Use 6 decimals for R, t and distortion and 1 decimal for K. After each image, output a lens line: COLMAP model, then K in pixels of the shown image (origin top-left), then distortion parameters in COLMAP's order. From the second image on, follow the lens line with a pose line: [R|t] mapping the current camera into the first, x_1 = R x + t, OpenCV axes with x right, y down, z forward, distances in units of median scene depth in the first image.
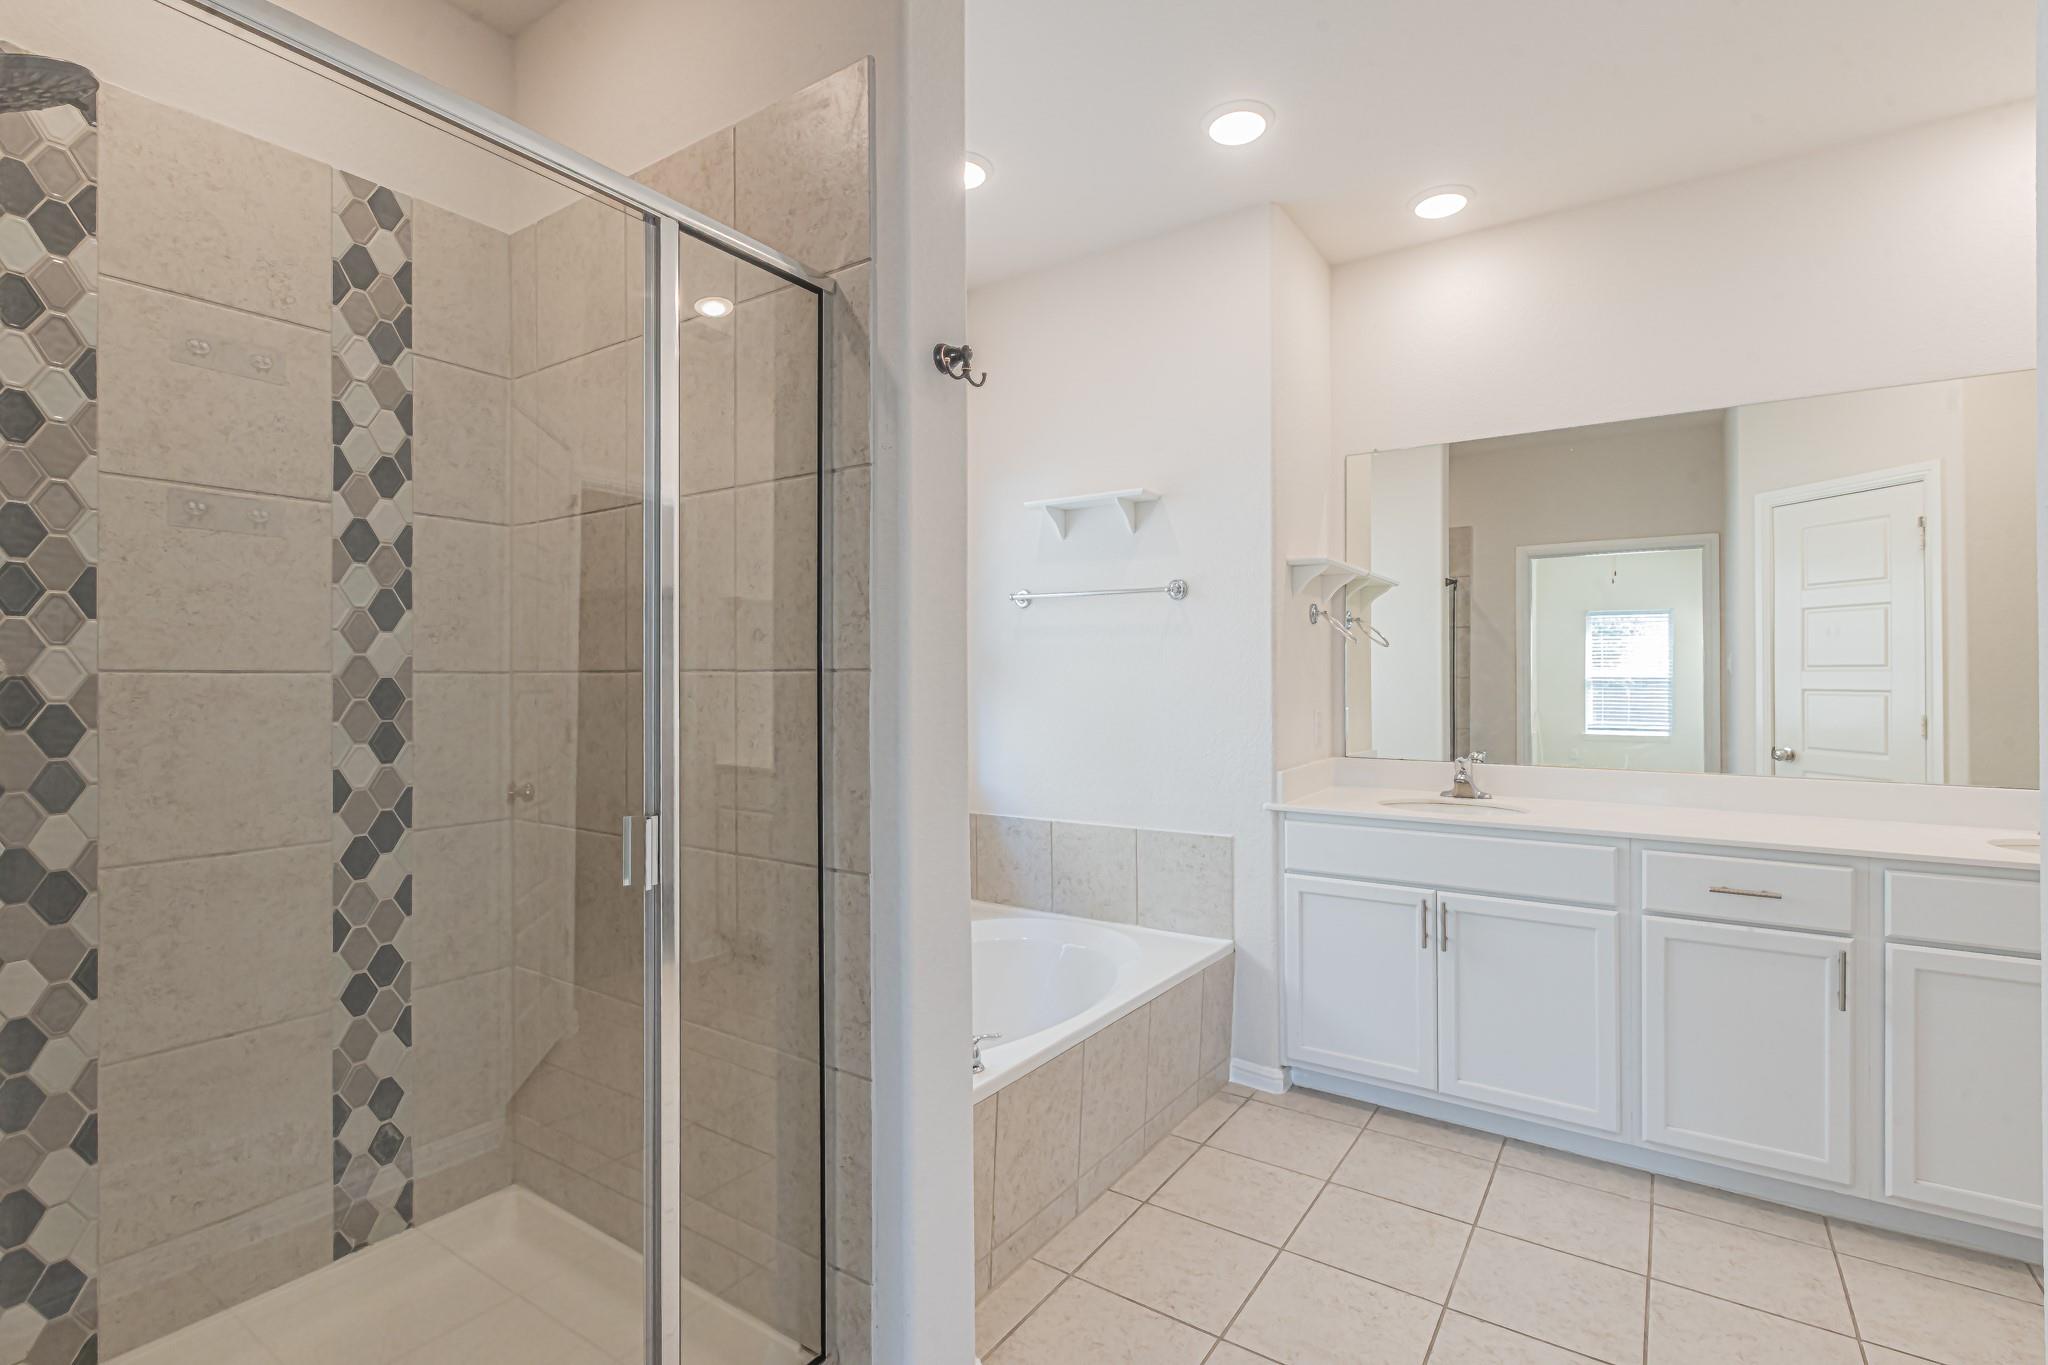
lens RADIAL K [[924.2, 0, 1033.0], [0, 924.2, 682.7], [0, 0, 1]] dist [-0.007356, 0.001726]
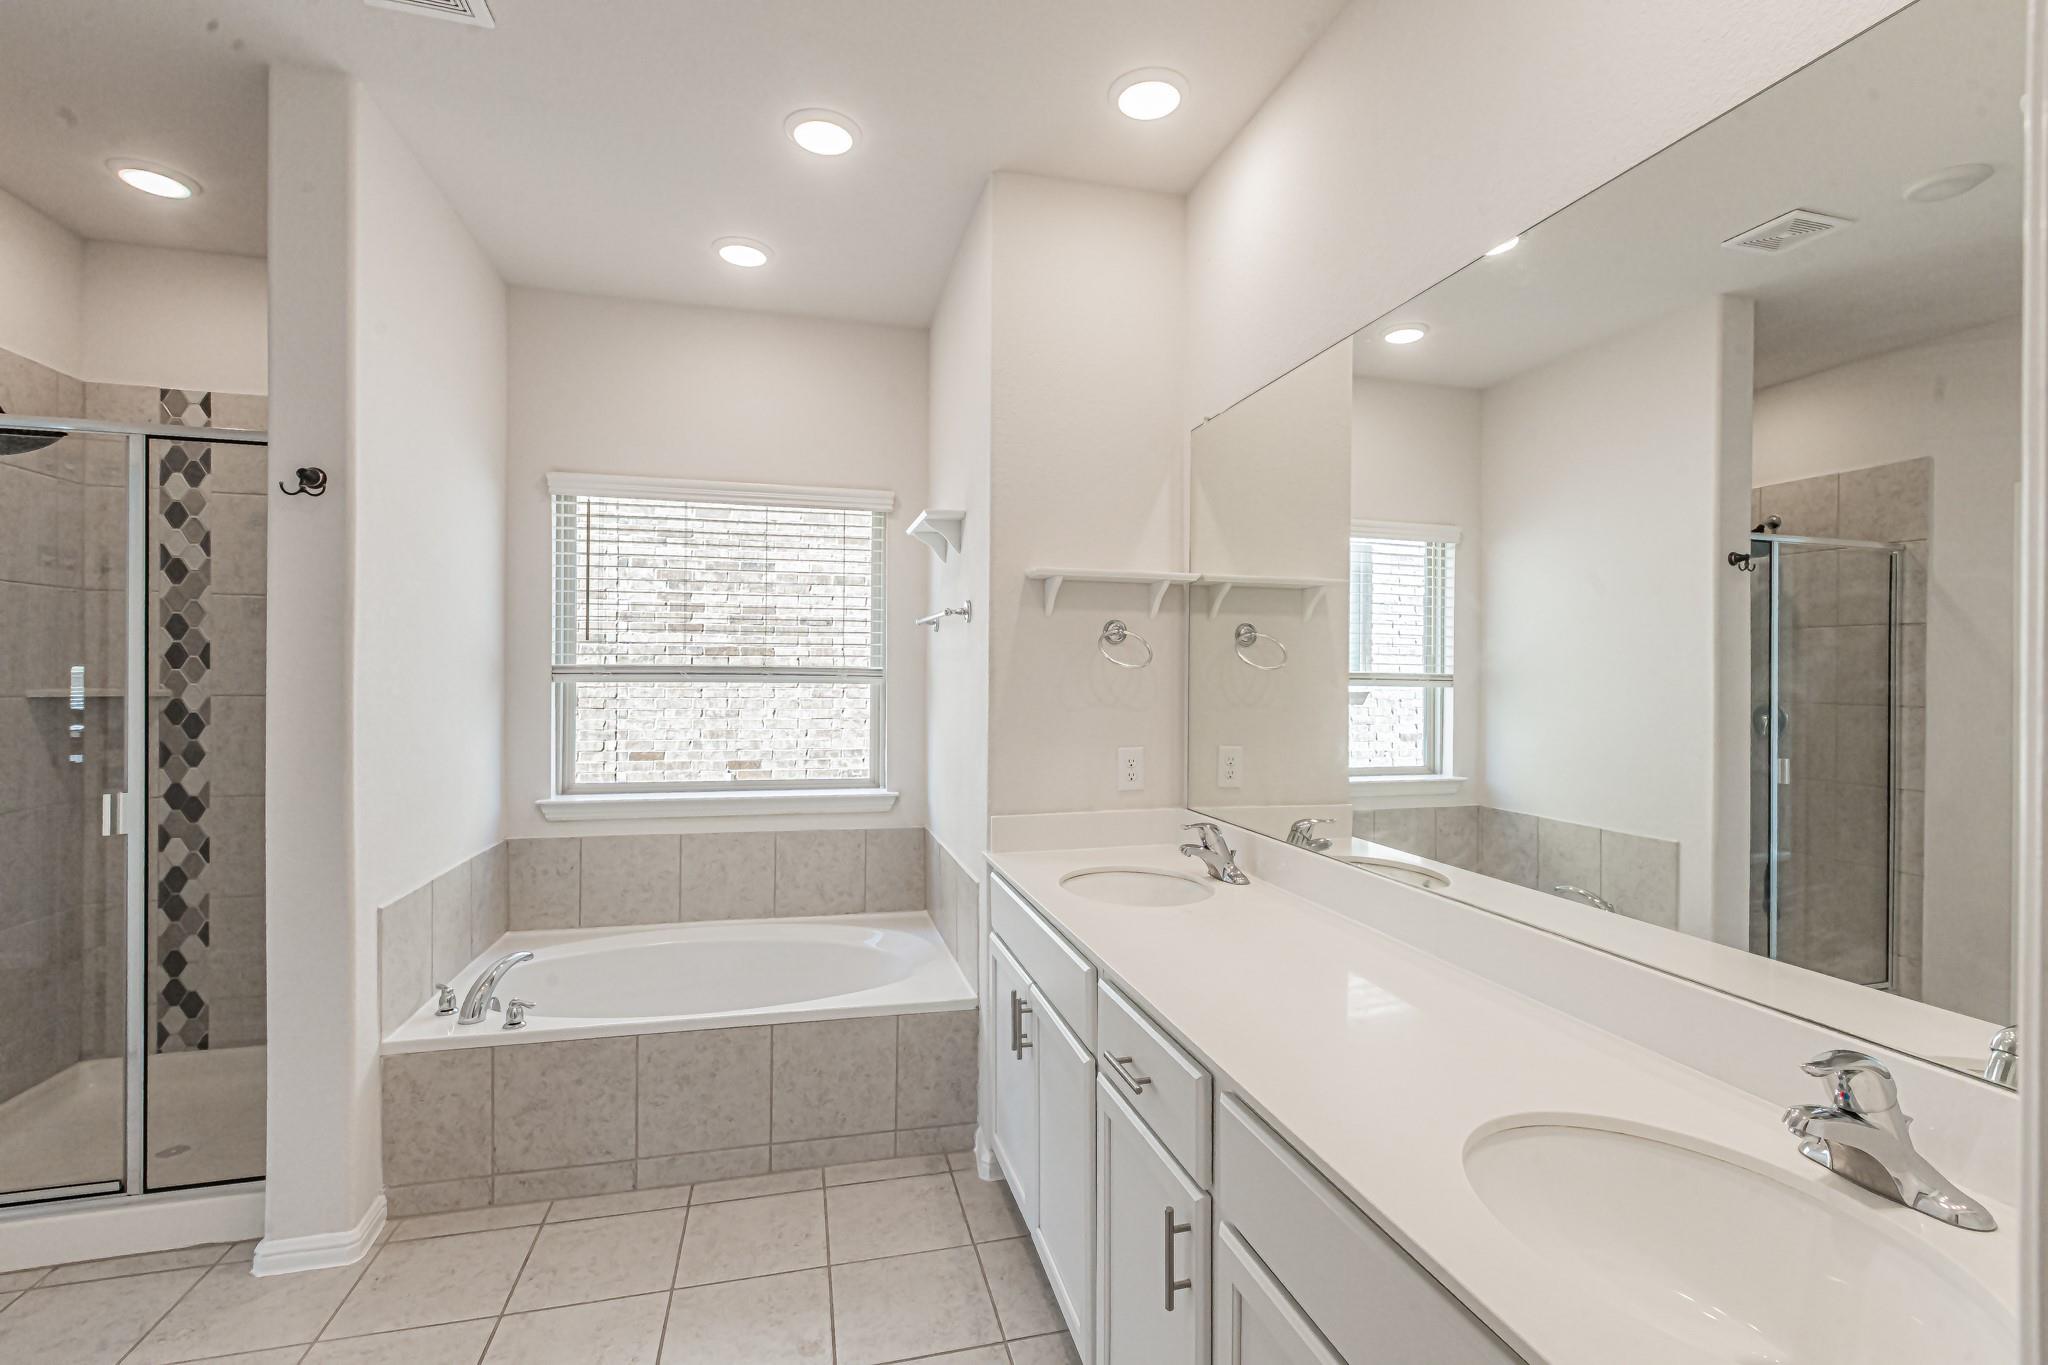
lens RADIAL K [[924.2, 0, 1035.1], [0, 924.2, 680.3], [0, 0, 1]] dist [-0.007356, 0.001726]
pose [[0.761166, 0.009849, -0.648483, 1.242424], [-0.008893, 0.999949, 0.004748, -0.054983], [0.648496, 0.002153, 0.761215, 0.506882]]
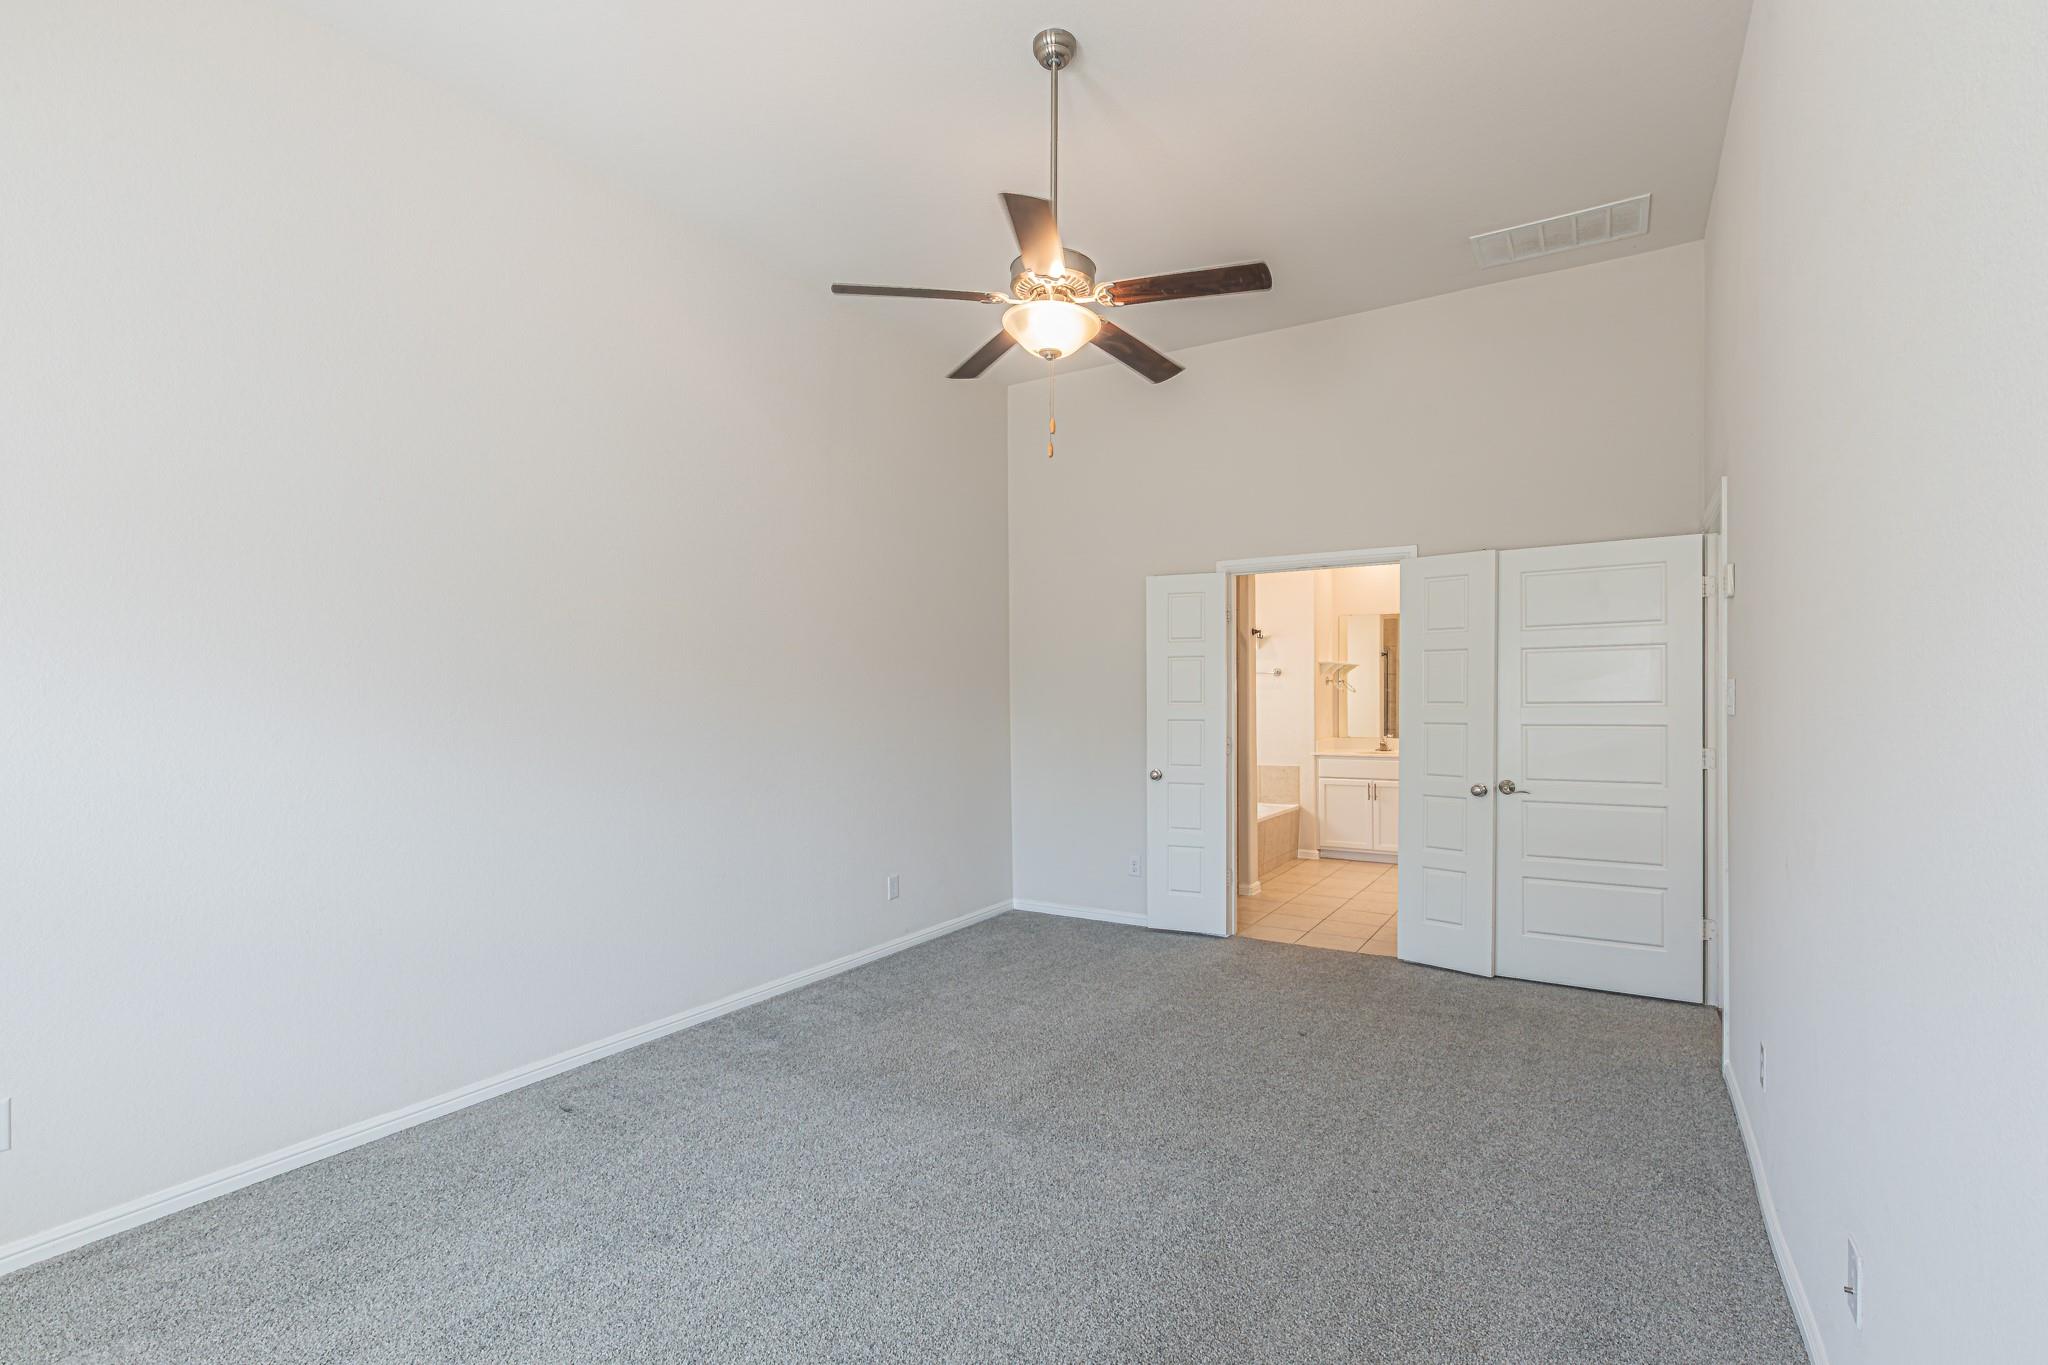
lens RADIAL K [[924.2, 0, 1025.6], [0, 924.2, 686.4], [0, 0, 1]] dist [-0.007356, 0.001726]
pose [[0.999373, 0.002177, 0.035347, -0.977717], [-0.002003, 0.999986, -0.004968, -0.069617], [-0.035358, 0.004894, 0.999363, -2.406214]]
